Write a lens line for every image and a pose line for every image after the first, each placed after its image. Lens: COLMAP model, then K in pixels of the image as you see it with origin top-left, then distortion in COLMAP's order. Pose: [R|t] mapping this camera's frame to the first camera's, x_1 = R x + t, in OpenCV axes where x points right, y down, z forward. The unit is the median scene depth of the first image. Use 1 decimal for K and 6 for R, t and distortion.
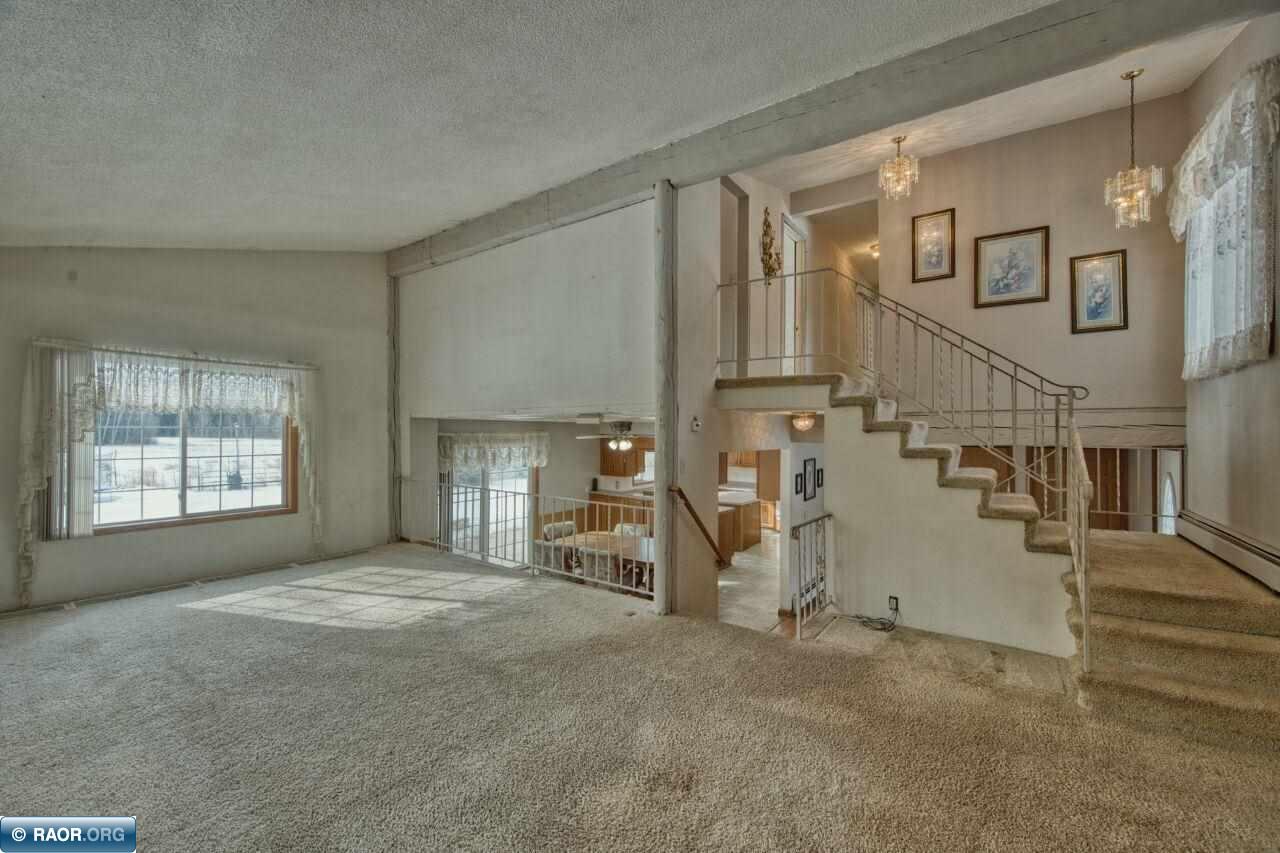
lens RADIAL K [[509.9, 0, 633.5], [0, 509.9, 428.1], [0, 0, 1]] dist [-0.025239, -0.000730]
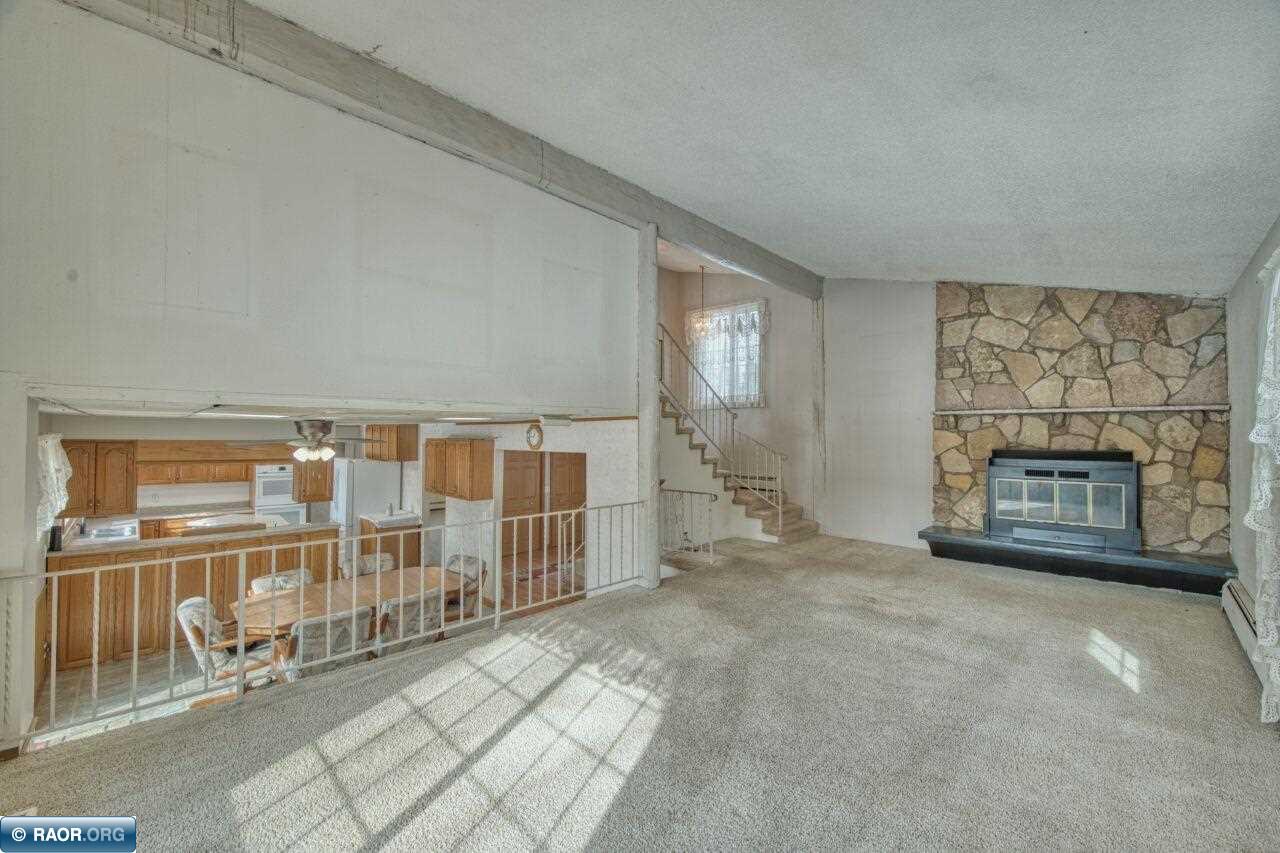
lens RADIAL K [[509.9, 0, 644.4], [0, 509.9, 430.5], [0, 0, 1]] dist [-0.025239, -0.000730]
pose [[0.151422, 0.000303, 0.988469, -0.950464], [-0.006873, 0.999976, 0.000746, -0.003366], [-0.988445, -0.006906, 0.151420, 0.710433]]
